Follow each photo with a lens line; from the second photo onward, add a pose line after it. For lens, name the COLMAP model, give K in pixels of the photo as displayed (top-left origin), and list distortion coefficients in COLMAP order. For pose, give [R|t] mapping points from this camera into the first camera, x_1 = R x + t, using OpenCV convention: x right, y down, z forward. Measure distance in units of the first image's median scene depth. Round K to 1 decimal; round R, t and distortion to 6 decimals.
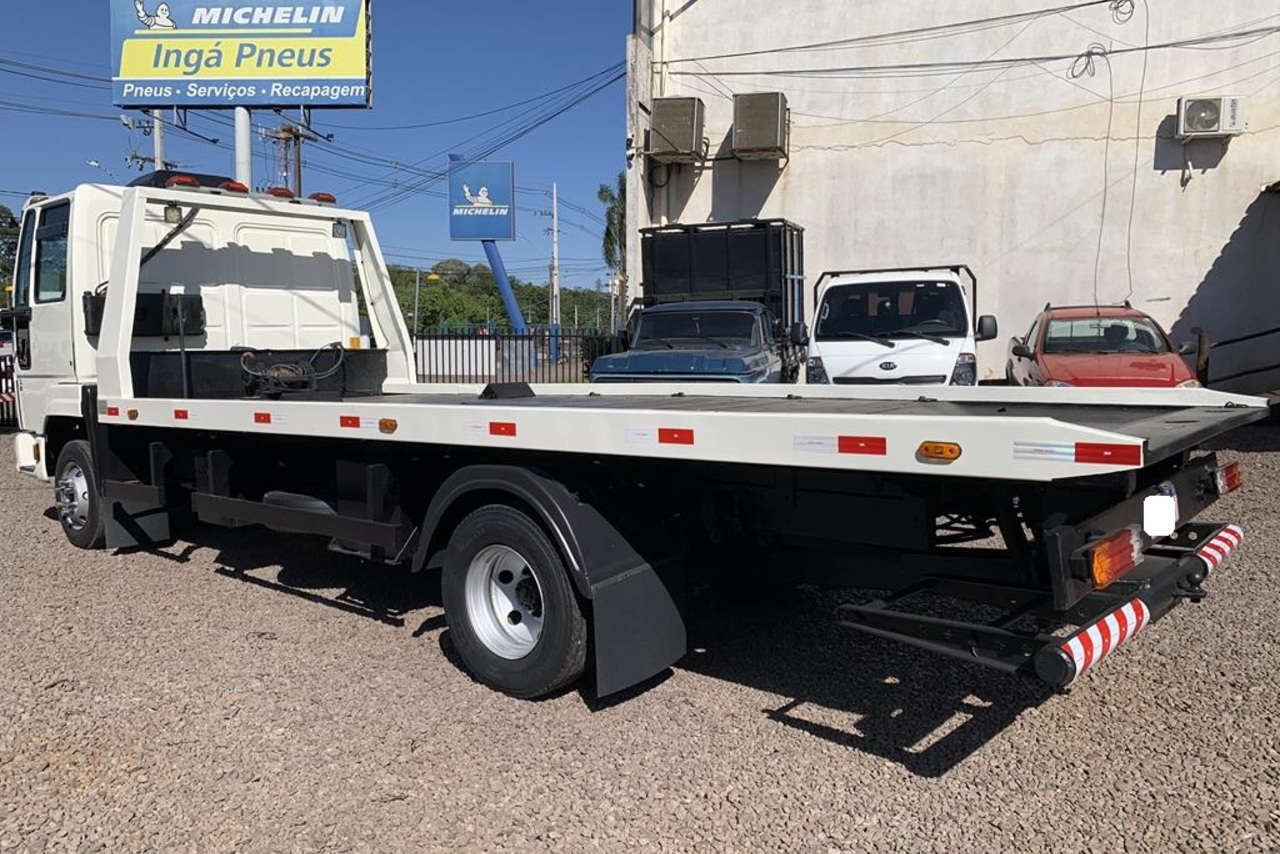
lens RADIAL K [[981.8, 0, 640.0], [0, 981.8, 427.0], [0, 0, 1]] dist [0.100535, -0.155828]
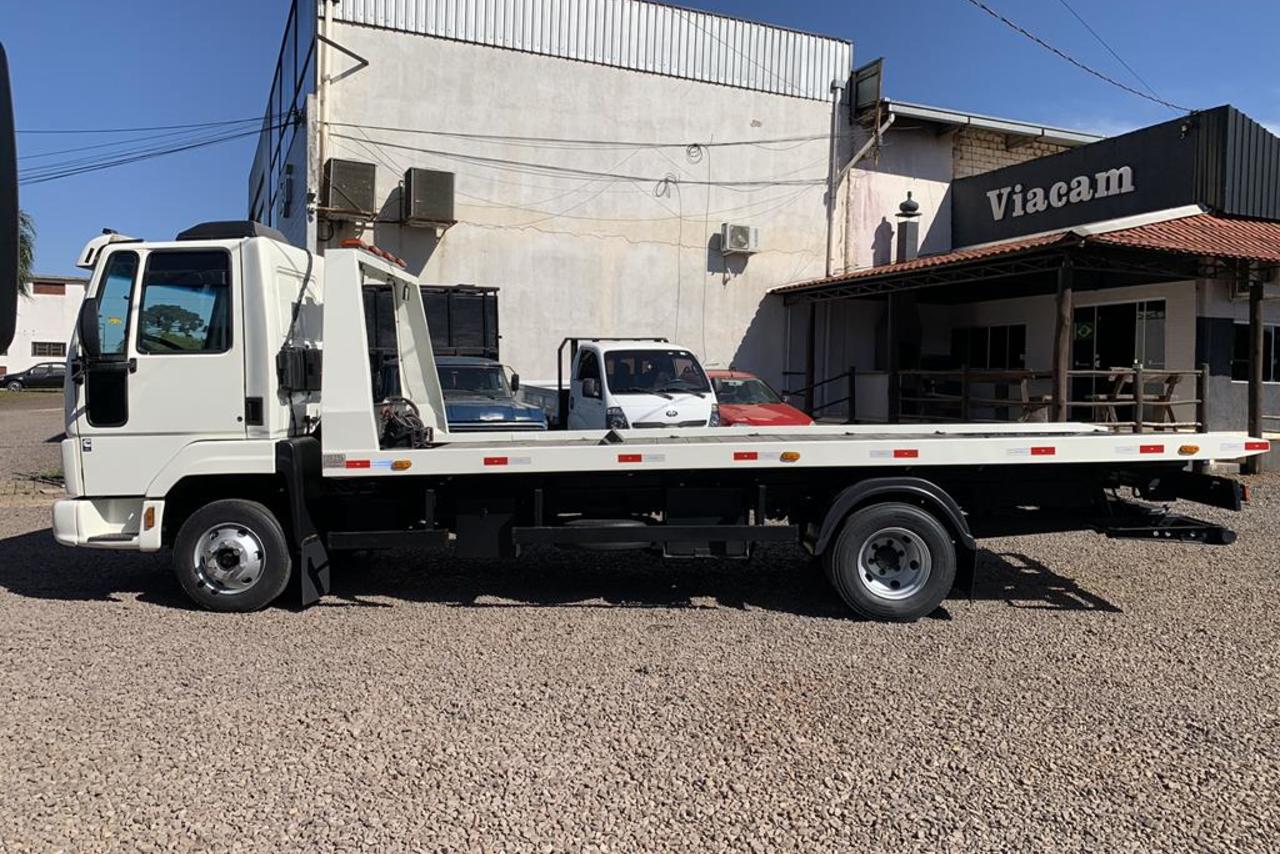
lens RADIAL K [[986.1, 0, 640.0], [0, 986.1, 427.0], [0, 0, 1]] dist [0.163579, -0.390997]
pose [[0.776008, -0.018101, 0.630463, -0.424861], [0.048912, 0.998305, -0.031542, -0.003182], [-0.628824, 0.055315, 0.775578, 0.004152]]
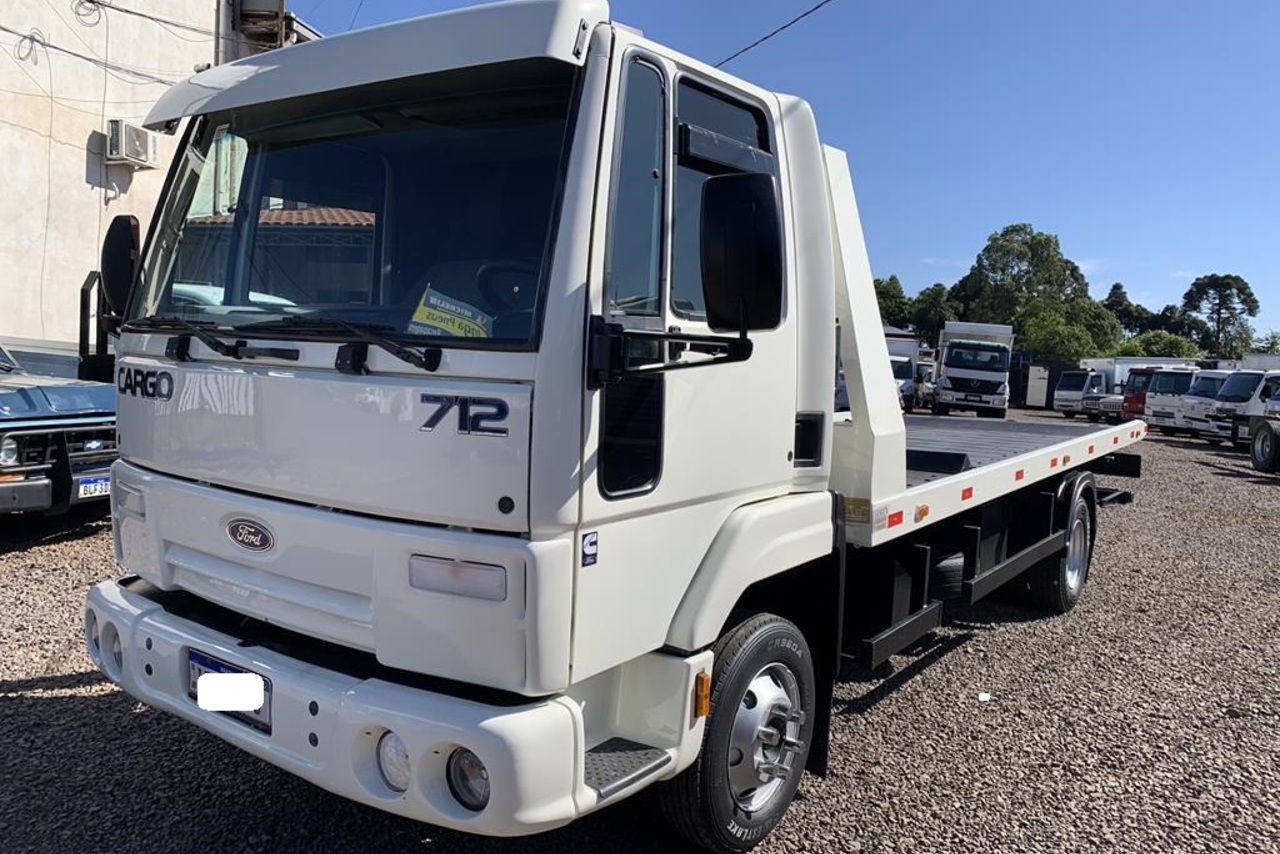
lens RADIAL K [[992.3, 0, 640.0], [0, 992.3, 427.0], [0, 0, 1]] dist [0.048309, -0.054010]
pose [[-0.066841, -0.062551, 0.995801, -0.506059], [0.055190, 0.996273, 0.066285, -0.055037], [-0.996236, 0.059389, -0.063140, 0.531642]]
